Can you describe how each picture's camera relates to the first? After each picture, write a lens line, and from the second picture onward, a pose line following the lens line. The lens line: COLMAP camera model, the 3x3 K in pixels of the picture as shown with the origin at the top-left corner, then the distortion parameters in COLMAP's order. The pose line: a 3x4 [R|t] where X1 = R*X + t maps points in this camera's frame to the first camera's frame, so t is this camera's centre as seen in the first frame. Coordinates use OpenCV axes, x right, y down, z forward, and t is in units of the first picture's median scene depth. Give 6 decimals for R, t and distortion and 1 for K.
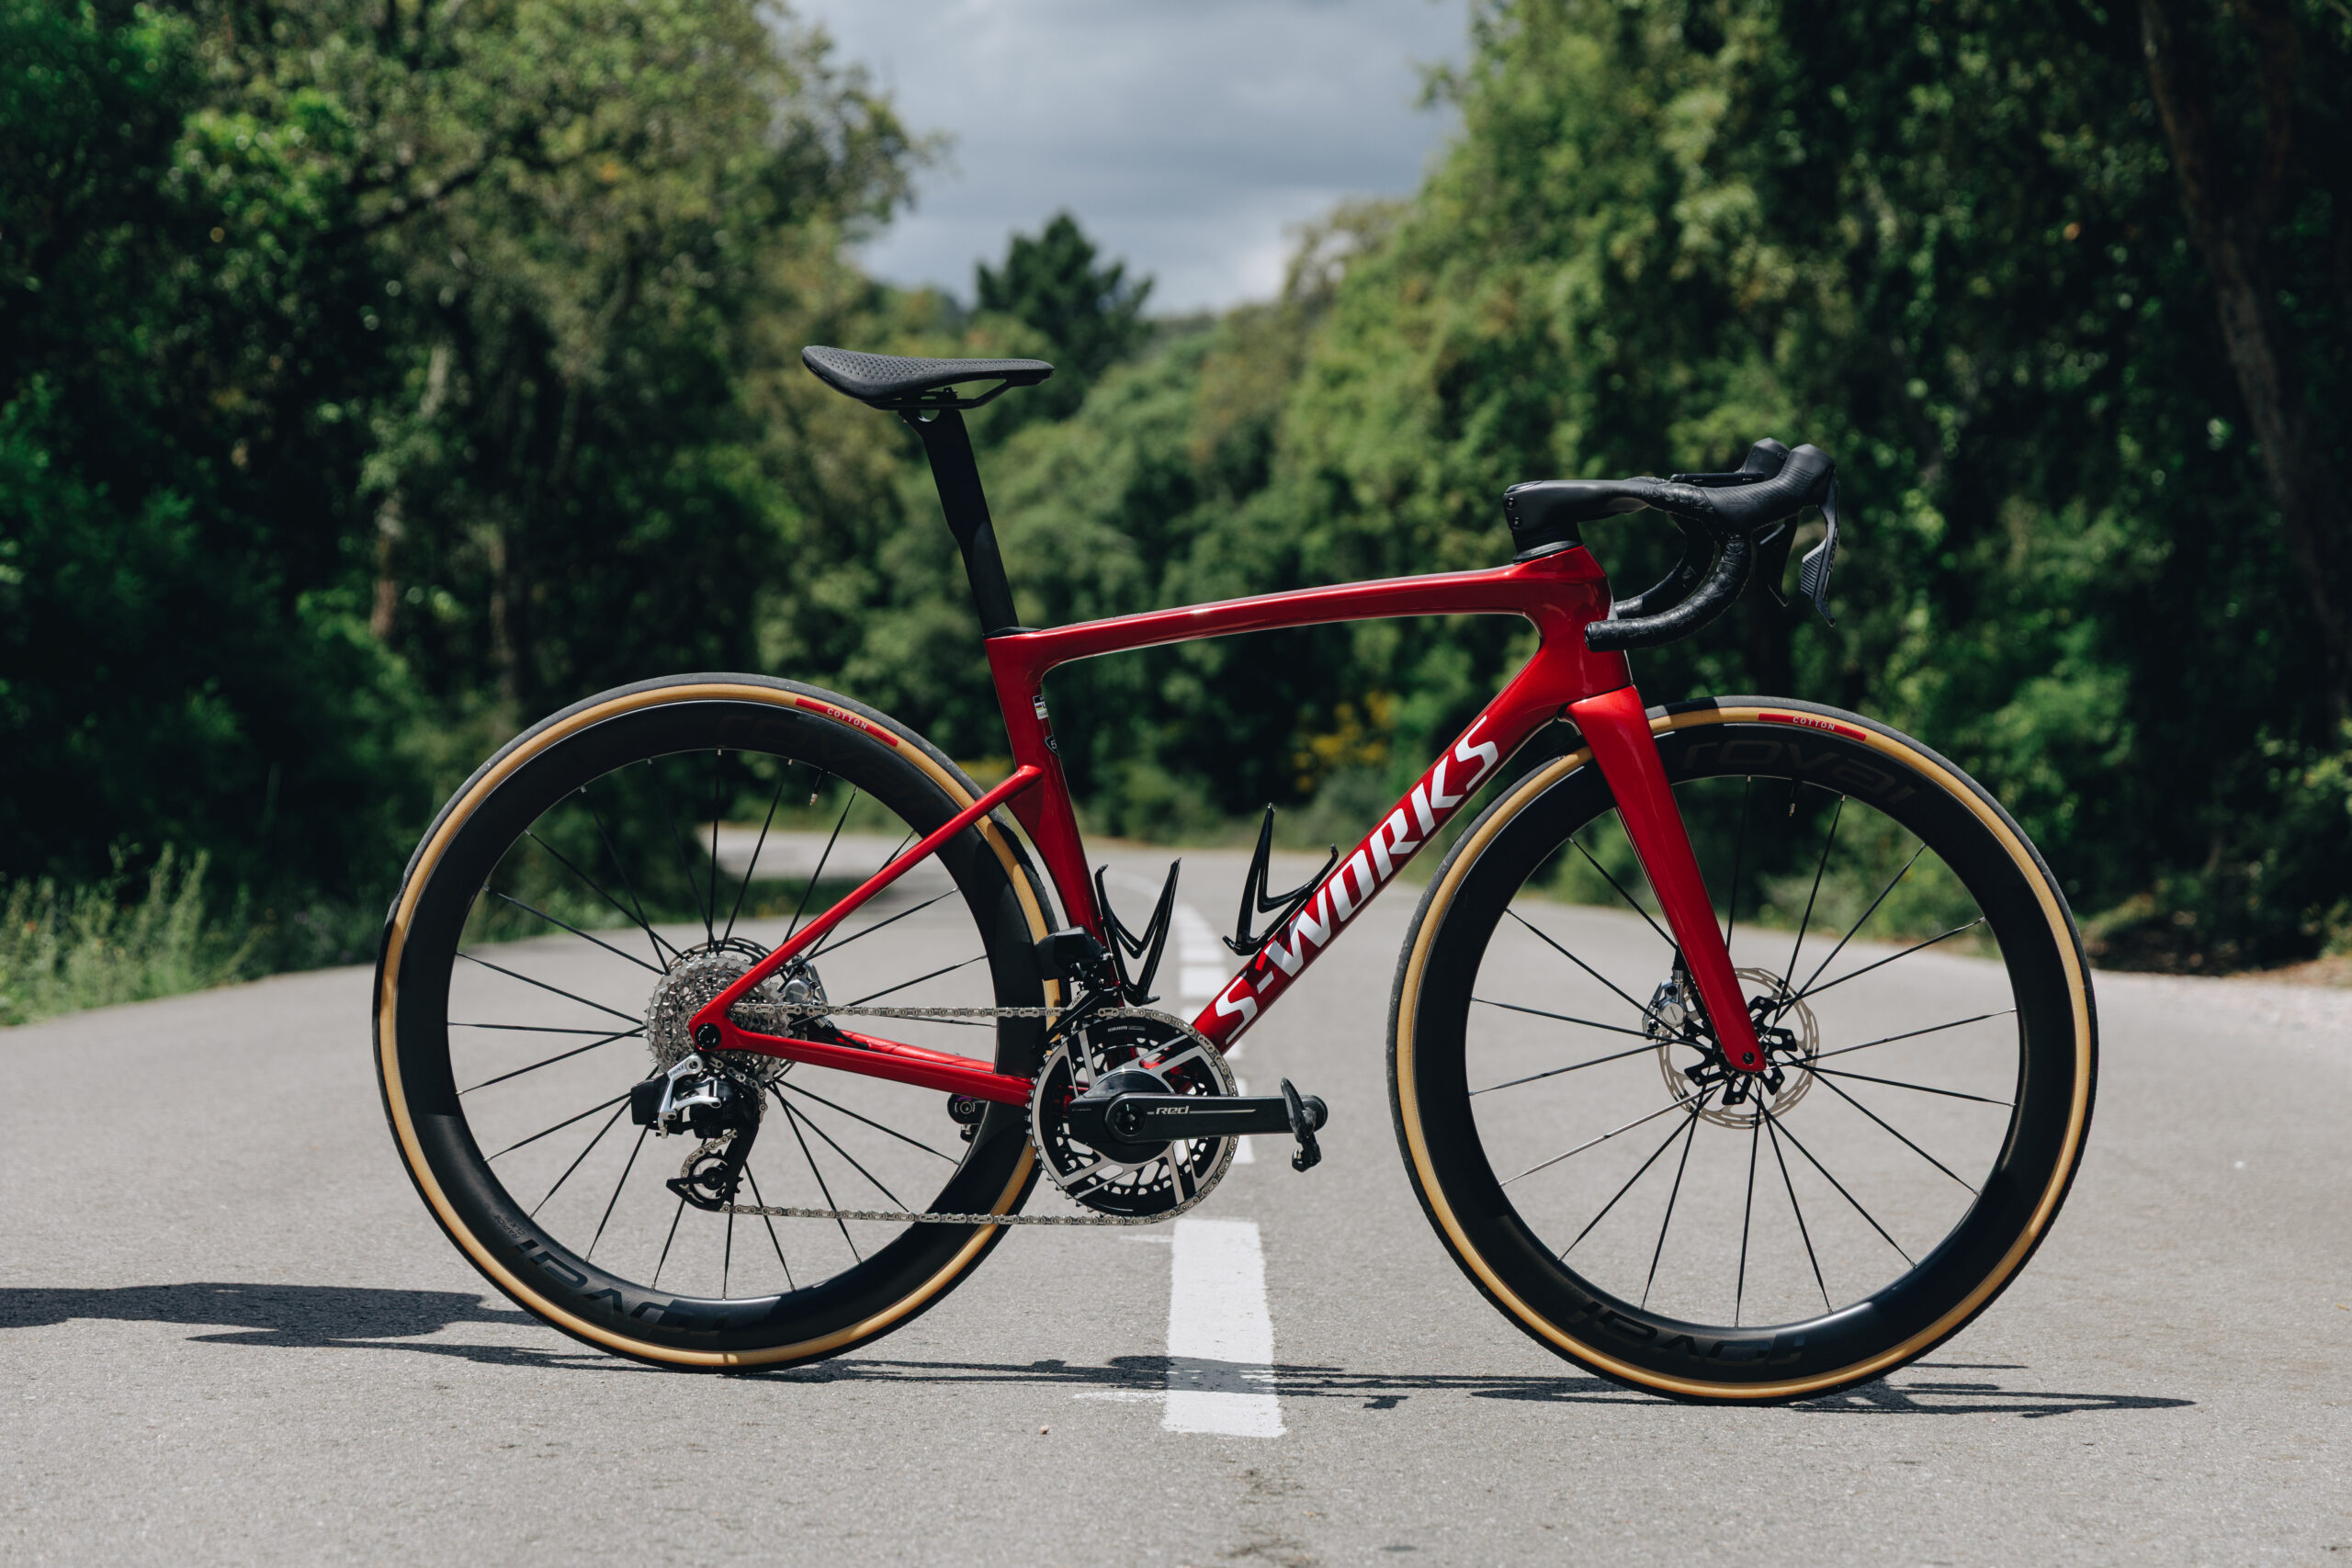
lens RADIAL K [[6010.2, 0, 1164.5], [0, 6010.2, 771.4], [0, 0, 1]] dist [0.285126, 0.000000]
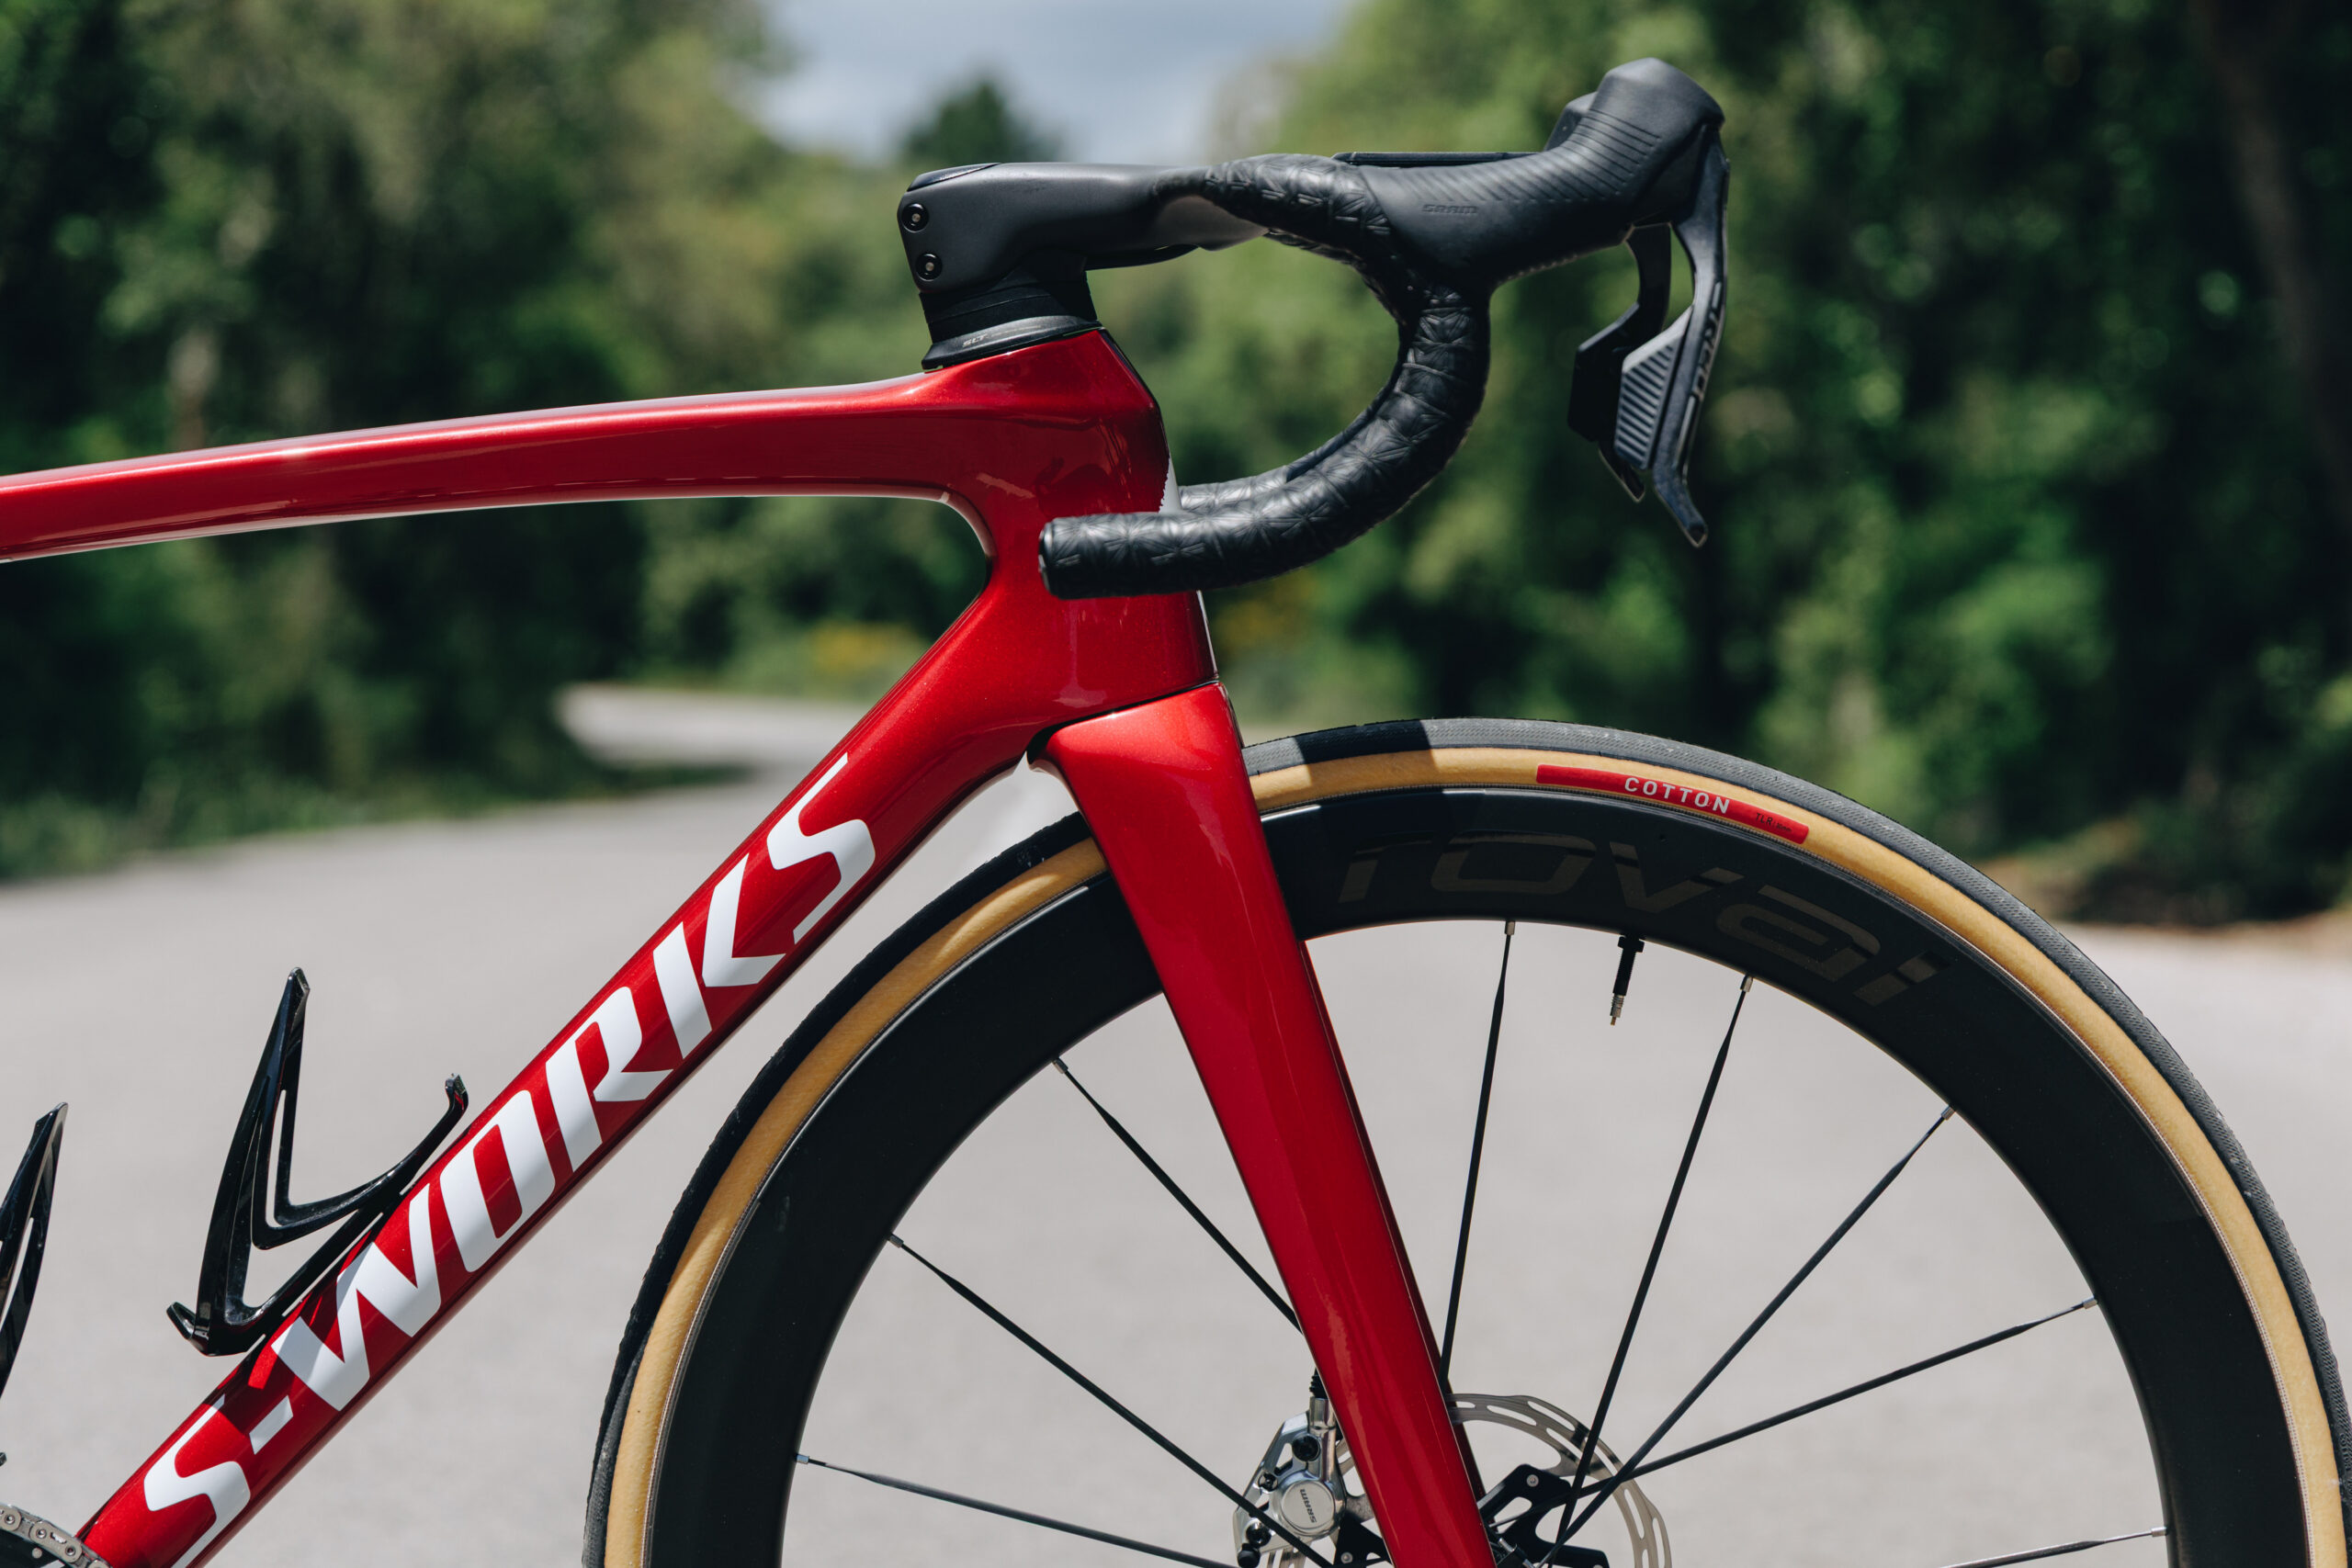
lens RADIAL K [[6010.2, 0, 1177.7], [0, 6010.2, 785.9], [0, 0, 1]] dist [0.285126, 0.000000]
pose [[0.999772, 0.017645, 0.012055, 0.070124], [-0.017923, 0.999567, 0.023350, -0.016788], [-0.011638, -0.023561, 0.999655, 0.602583]]
